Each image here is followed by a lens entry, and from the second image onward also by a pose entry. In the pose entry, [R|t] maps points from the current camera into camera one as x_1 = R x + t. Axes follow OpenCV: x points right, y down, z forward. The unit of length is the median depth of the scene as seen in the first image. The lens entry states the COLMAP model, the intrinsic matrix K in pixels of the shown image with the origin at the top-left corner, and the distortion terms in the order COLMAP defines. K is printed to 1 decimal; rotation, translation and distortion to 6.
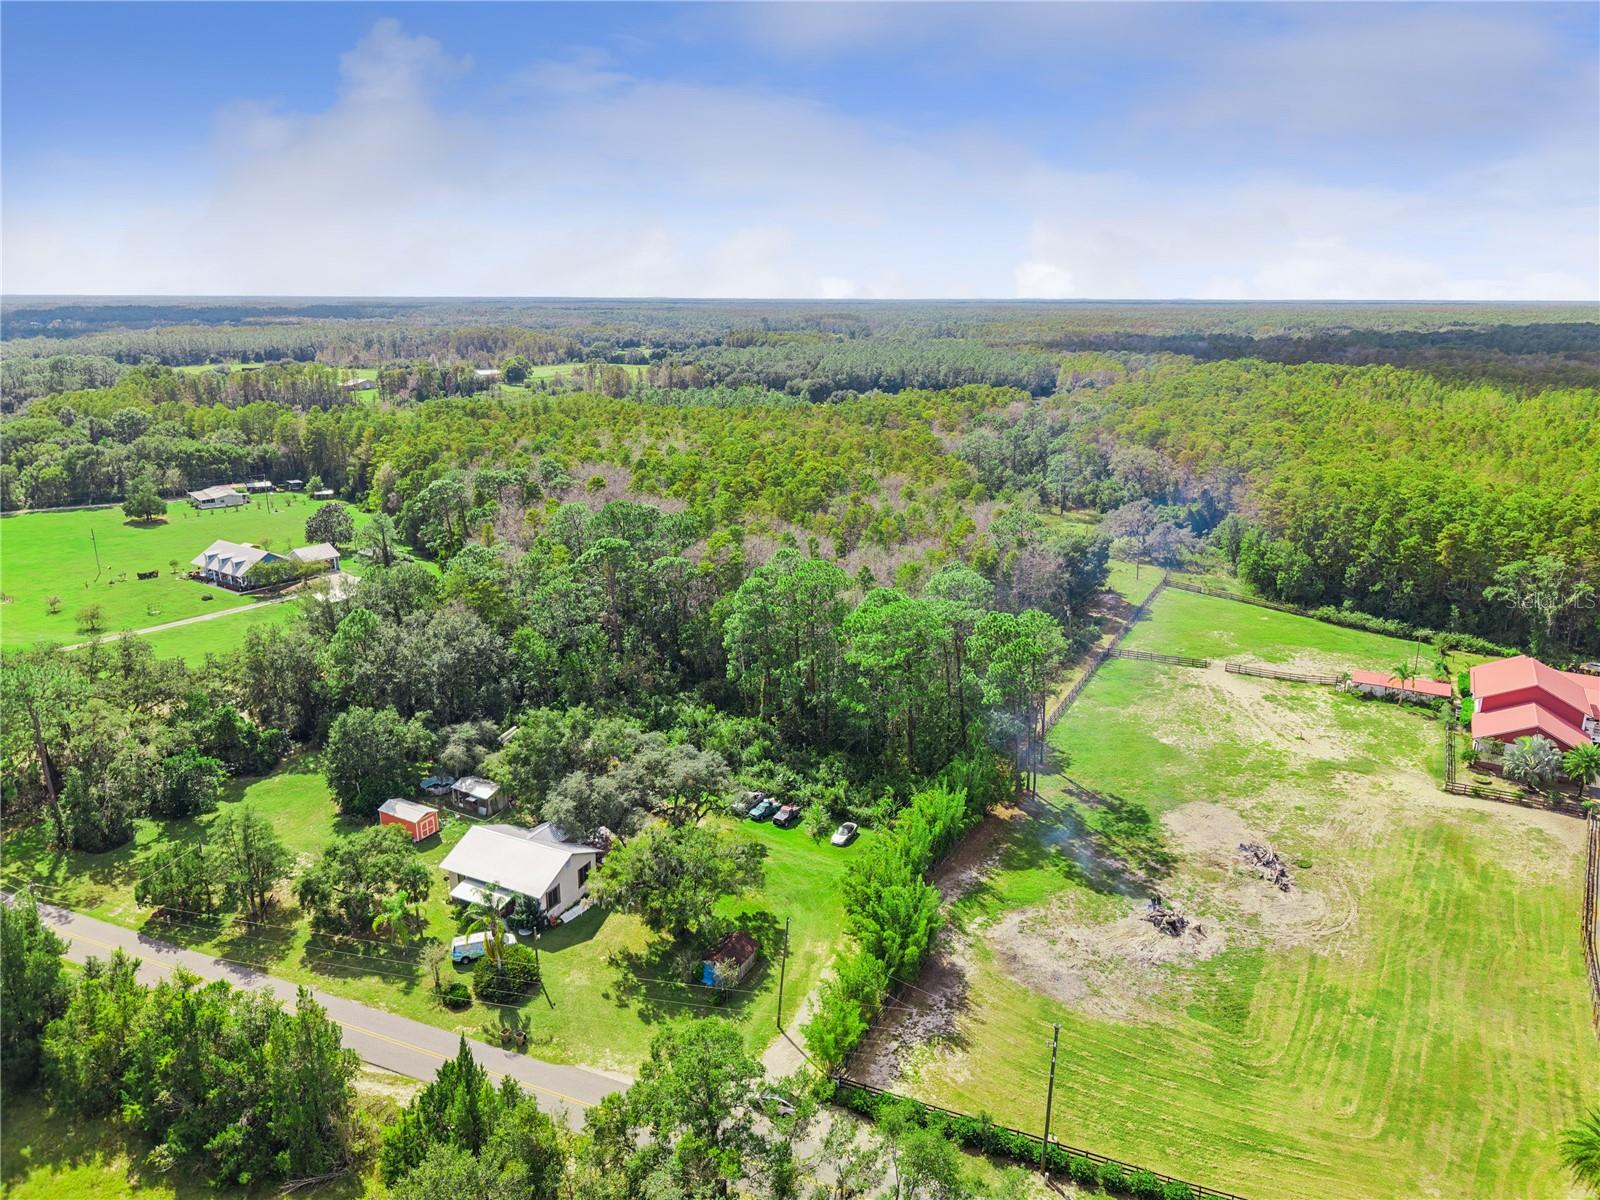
lens RADIAL K [[1085.3, 0, 796.6], [0, 1085.3, 593.4], [0, 0, 1]] dist [0.021550, -0.009908]
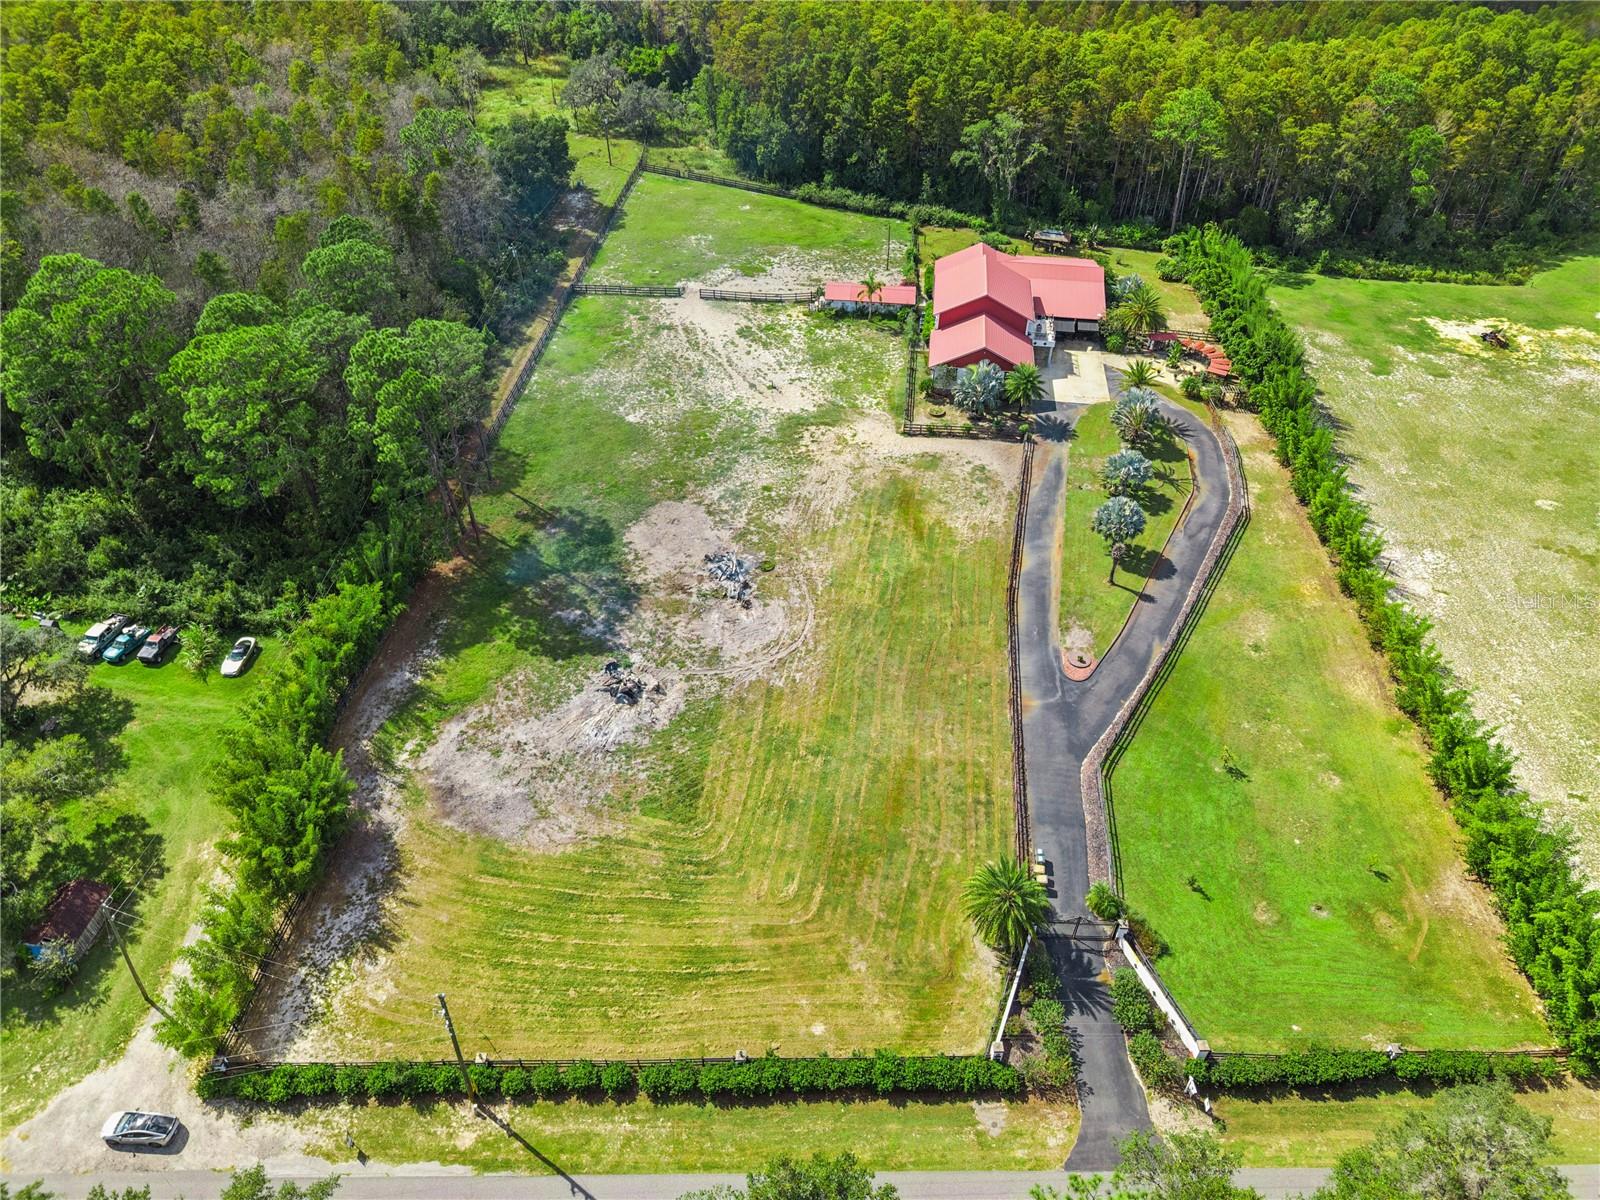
lens RADIAL K [[1085.3, 0, 796.6], [0, 1085.3, 593.4], [0, 0, 1]] dist [0.021550, -0.009908]
pose [[0.917059, -0.247678, 0.312503, 0.168005], [0.094027, 0.895923, 0.434145, -0.121036], [-0.387506, -0.368753, 0.844903, 0.165963]]
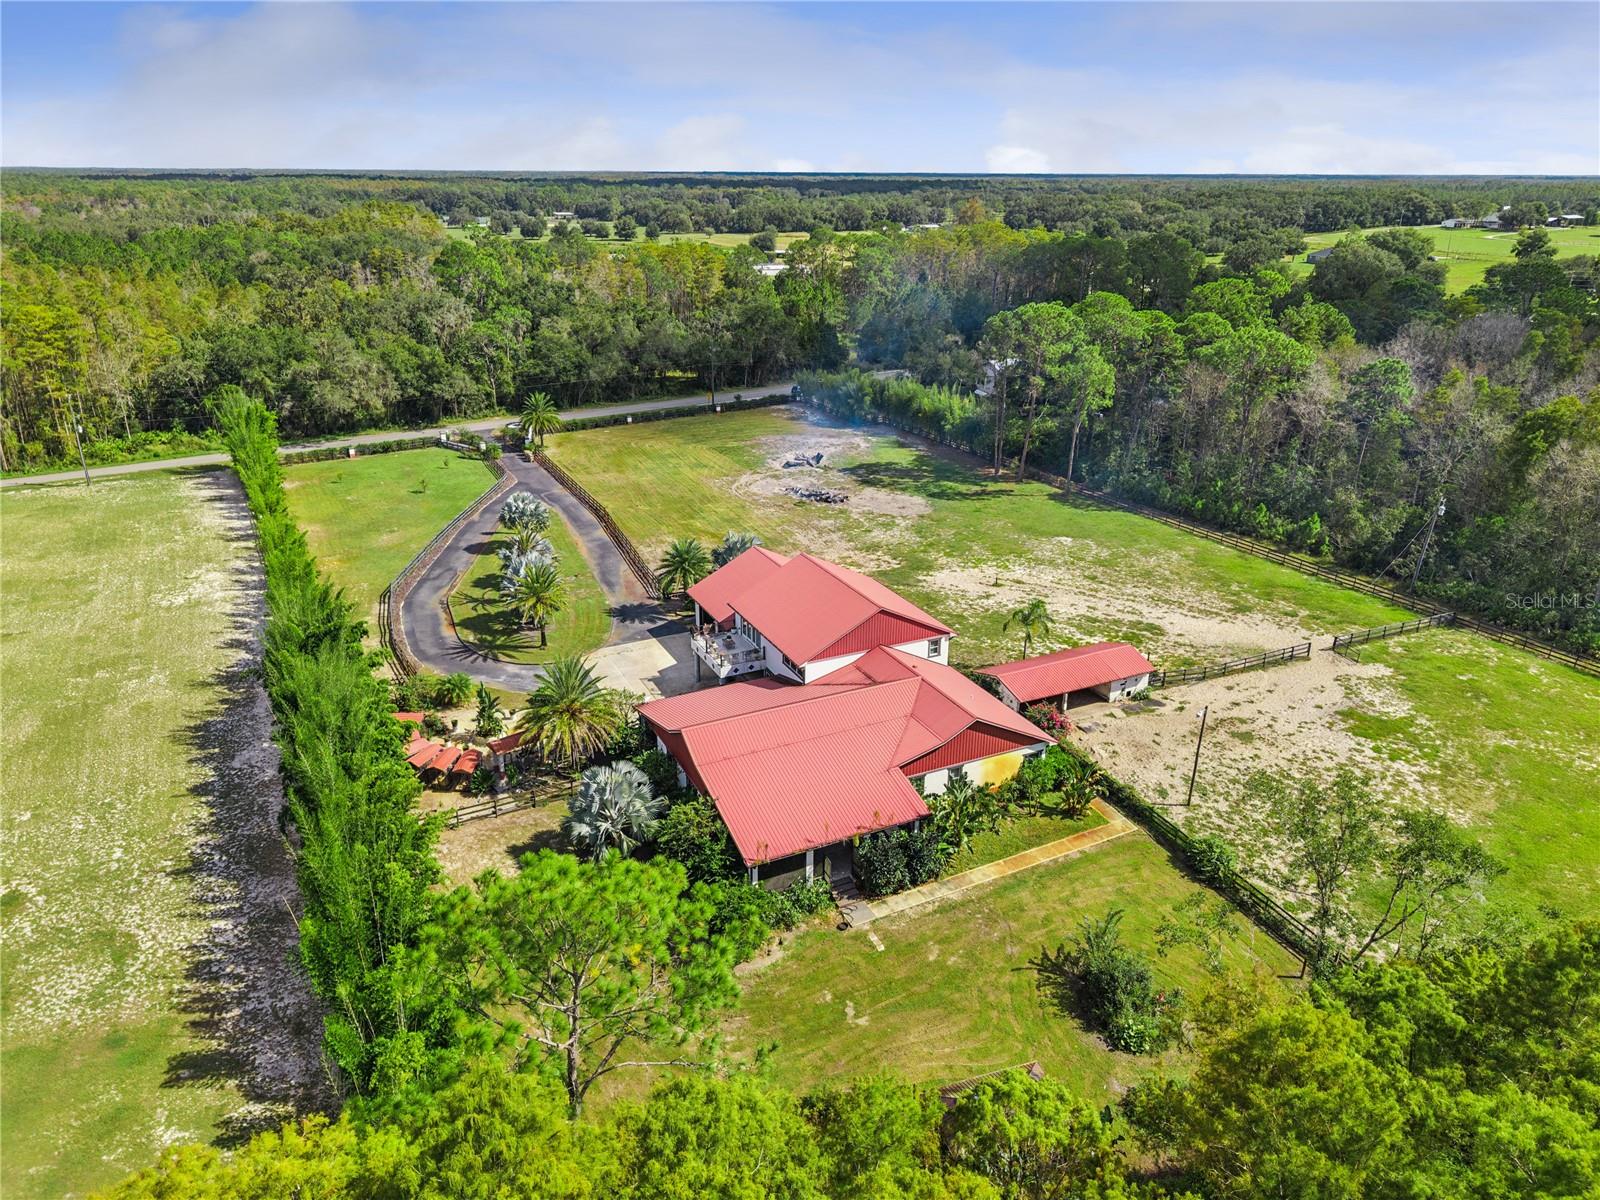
lens RADIAL K [[1085.3, 0, 796.6], [0, 1085.3, 593.4], [0, 0, 1]] dist [0.021550, -0.009908]
pose [[-0.559397, 0.290478, -0.776336, 1.220468], [-0.228535, 0.846237, 0.481306, -0.195014], [0.796772, 0.446661, -0.406998, 1.328719]]
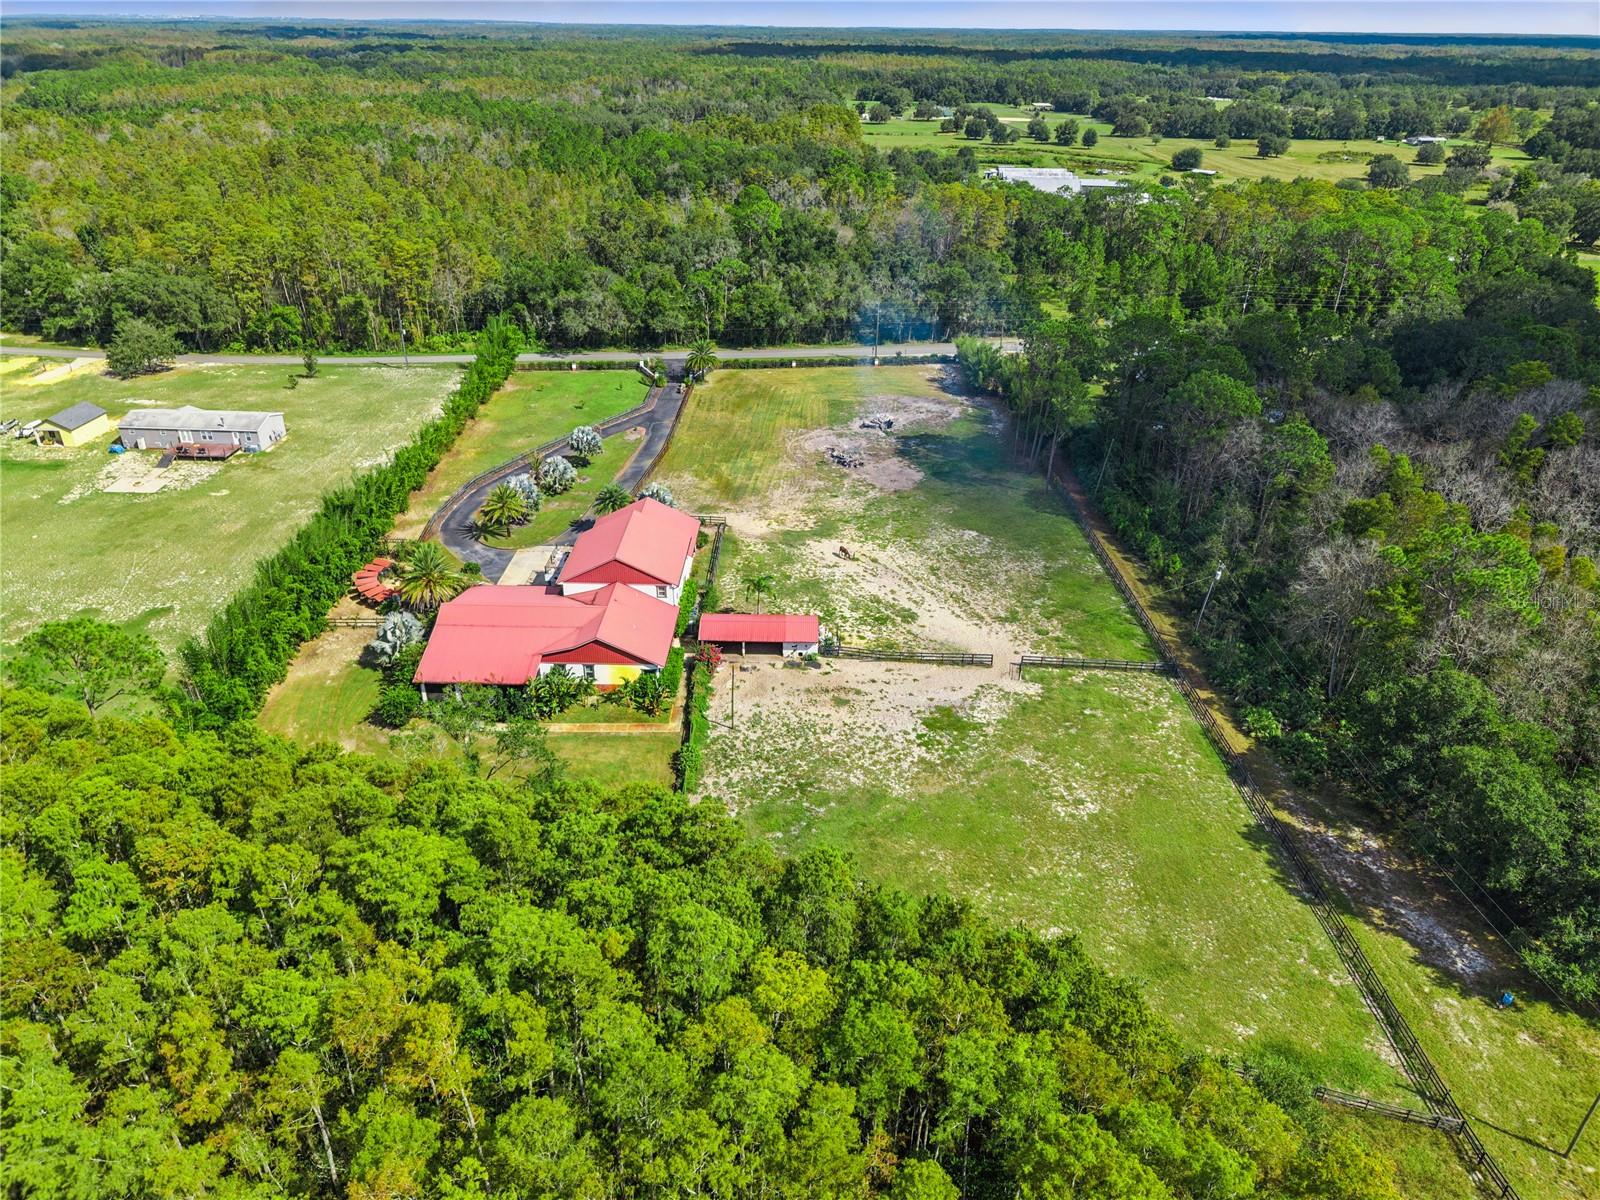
lens RADIAL K [[1085.3, 0, 796.6], [0, 1085.3, 593.4], [0, 0, 1]] dist [0.021550, -0.009908]
pose [[-0.874789, 0.207802, -0.437678, 1.019470], [-0.147402, 0.746386, 0.648984, -0.481596], [0.461537, 0.632239, -0.622300, 1.751235]]
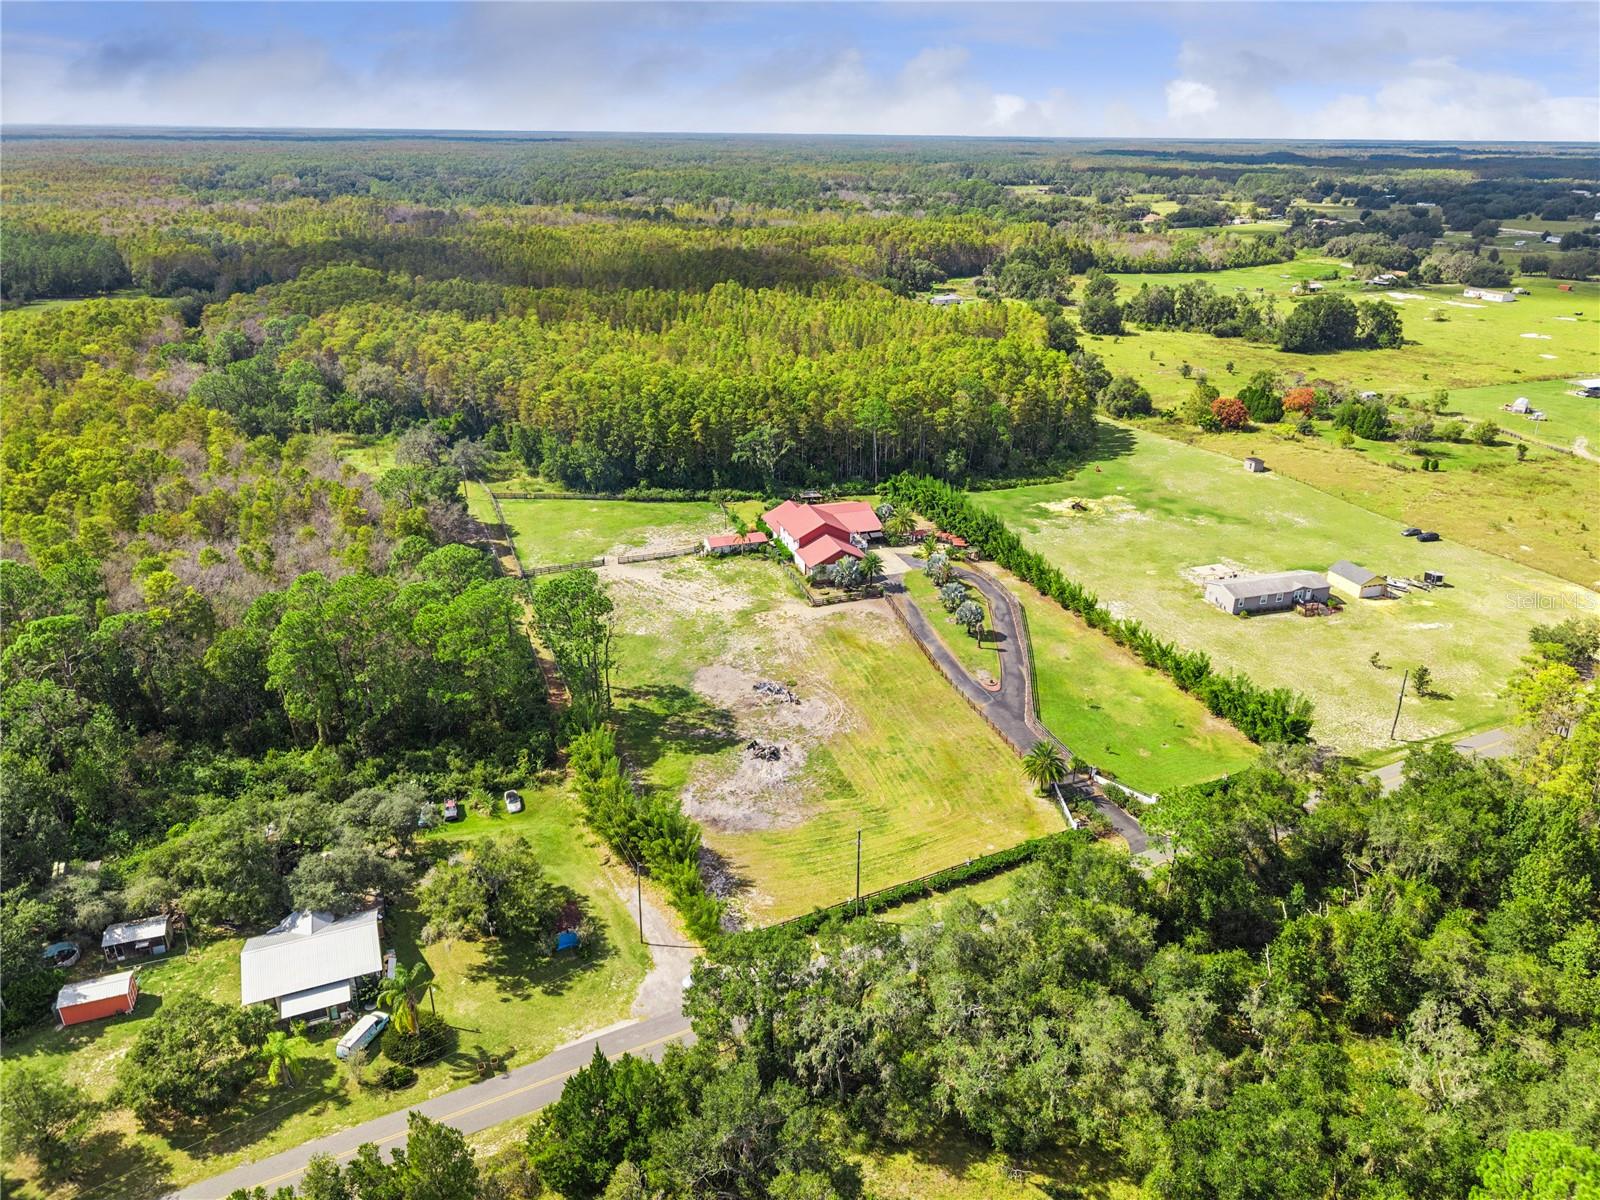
lens RADIAL K [[1075.1, 0, 800.0], [0, 1075.1, 600.0], [0, 0, 1]] dist [0.108379, -0.090220]
pose [[0.655818, -0.301447, 0.692121, -0.471102], [0.195353, 0.953354, 0.230118, -0.182420], [-0.729205, -0.015708, 0.684115, -0.026250]]
